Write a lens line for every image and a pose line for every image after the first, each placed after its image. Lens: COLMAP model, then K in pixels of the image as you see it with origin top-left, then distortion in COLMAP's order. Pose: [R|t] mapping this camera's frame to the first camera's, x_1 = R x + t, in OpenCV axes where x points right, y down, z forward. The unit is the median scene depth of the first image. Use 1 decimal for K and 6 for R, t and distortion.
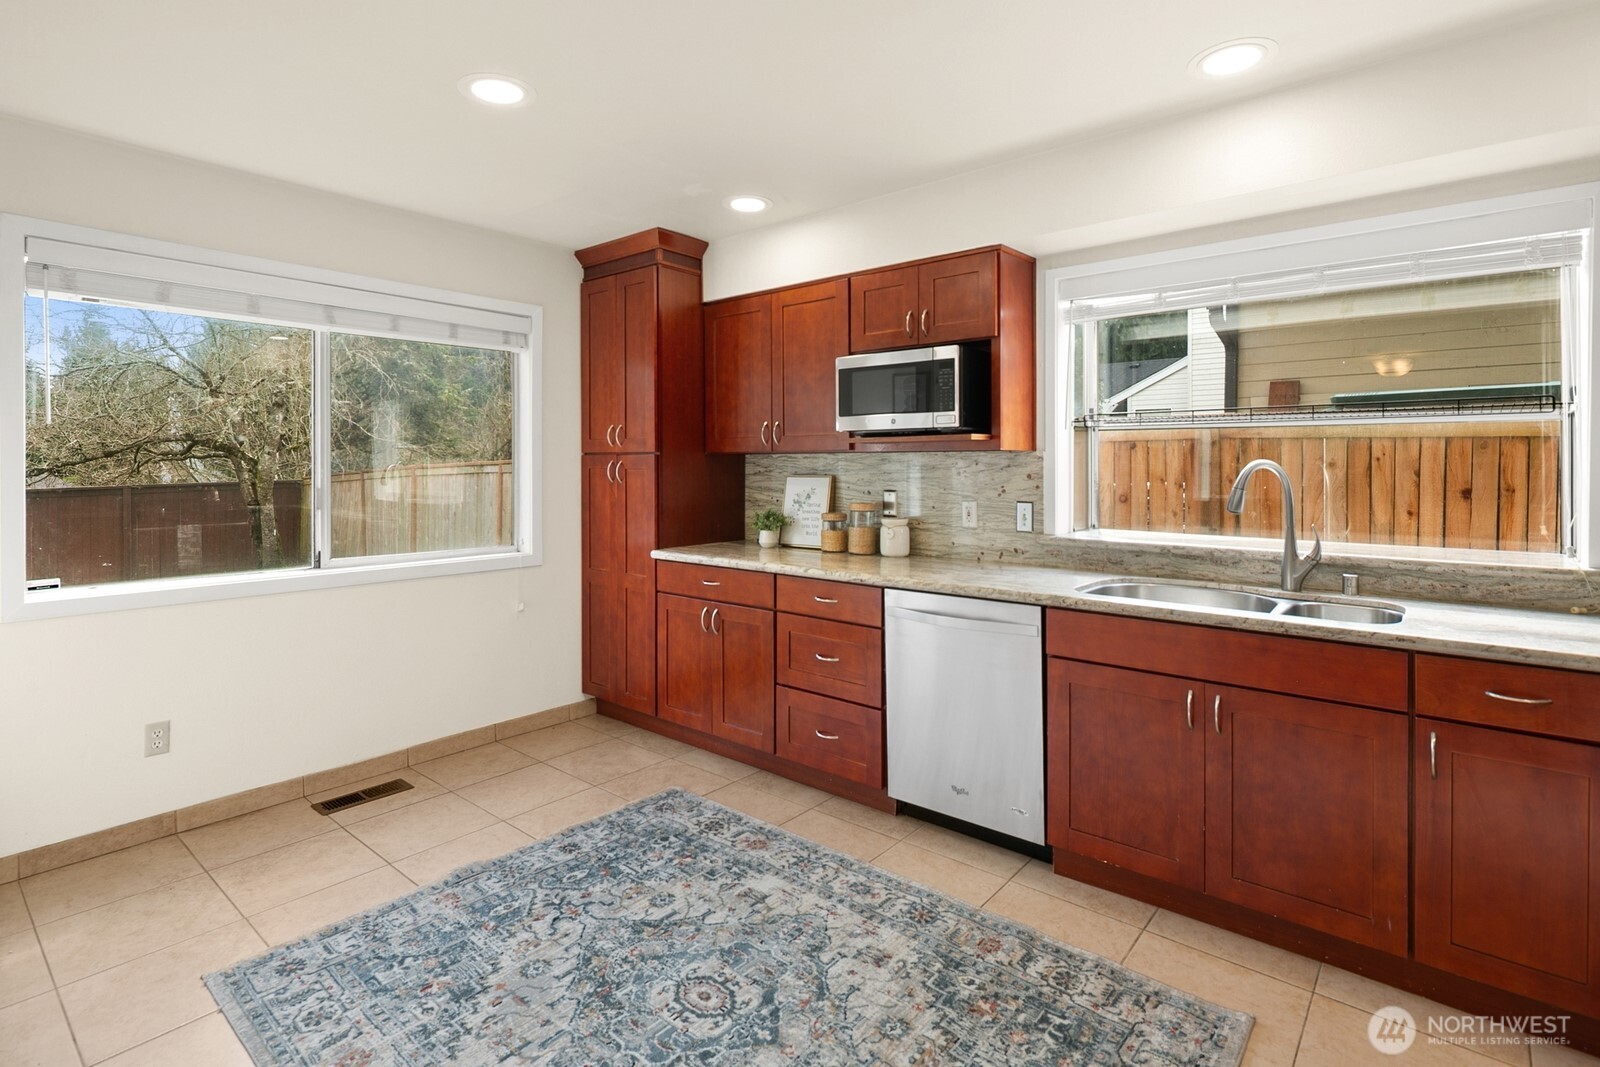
lens RADIAL K [[786.2, 0, 809.8], [0, 786.2, 470.7], [0, 0, 1]] dist [0.002948, -0.000682]
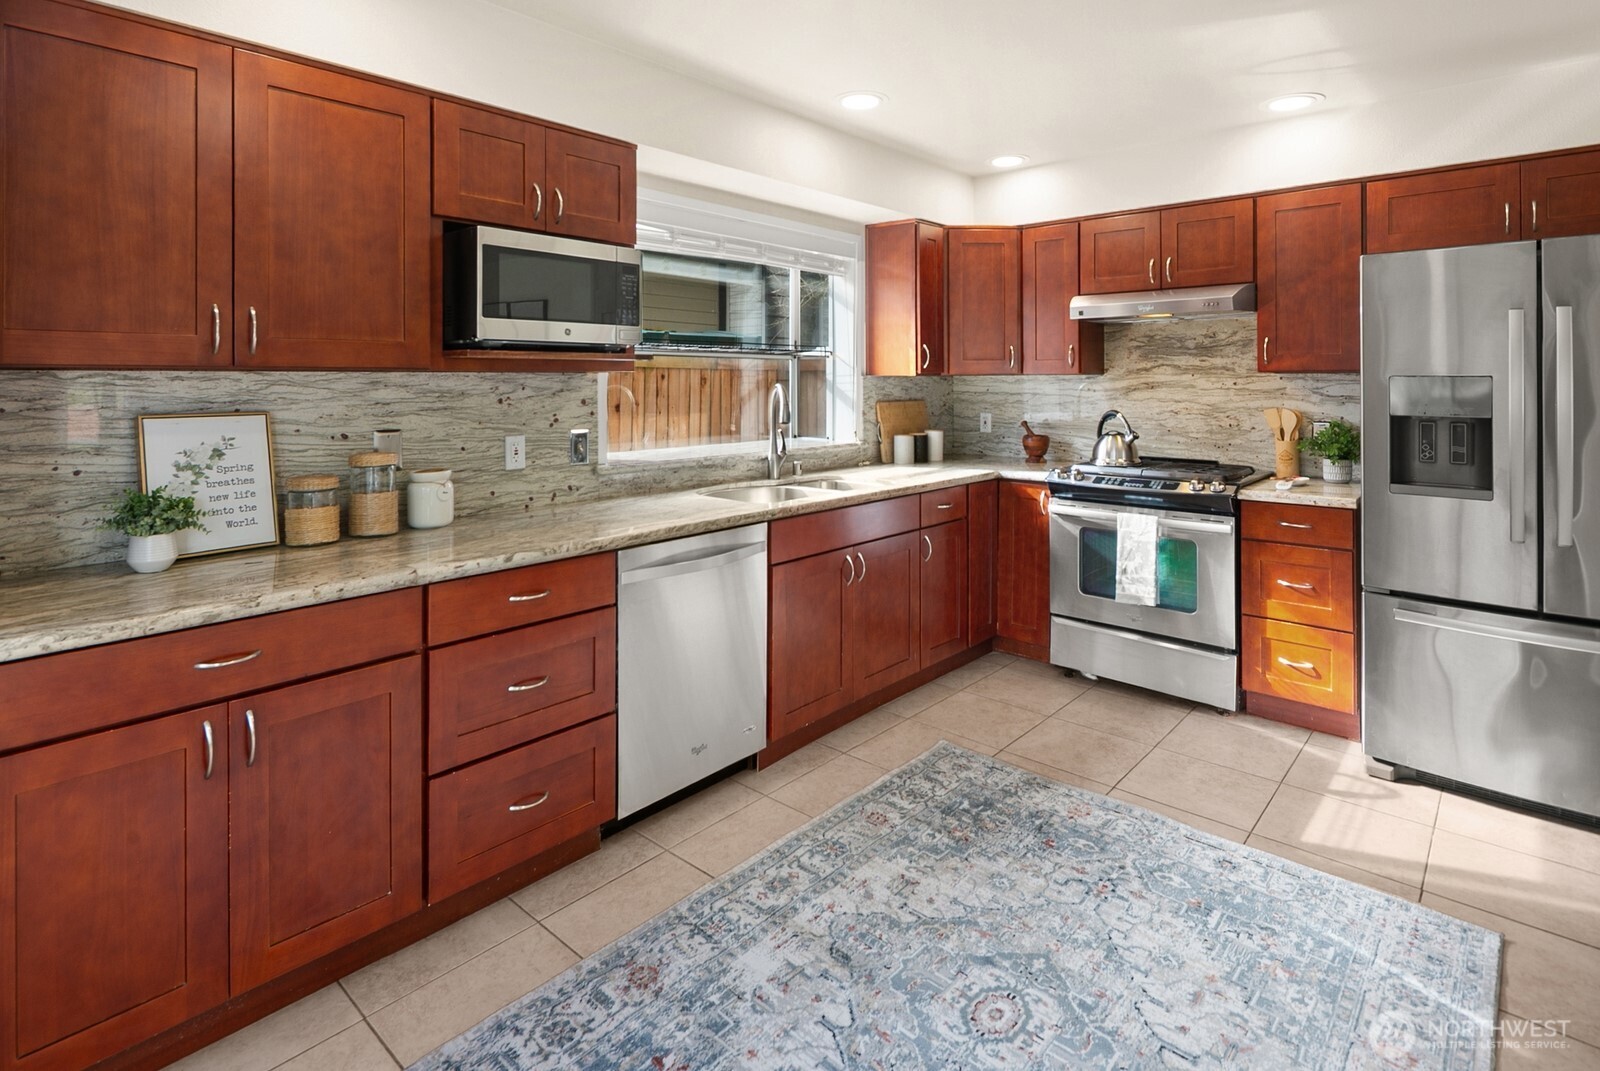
lens RADIAL K [[786.2, 0, 821.8], [0, 786.2, 378.6], [0, 0, 1]] dist [0.002948, -0.000682]
pose [[0.038883, 0.004325, 0.999234, -0.835099], [0.009511, 0.999944, -0.004699, -0.017346], [-0.999199, 0.009686, 0.038839, 0.960635]]
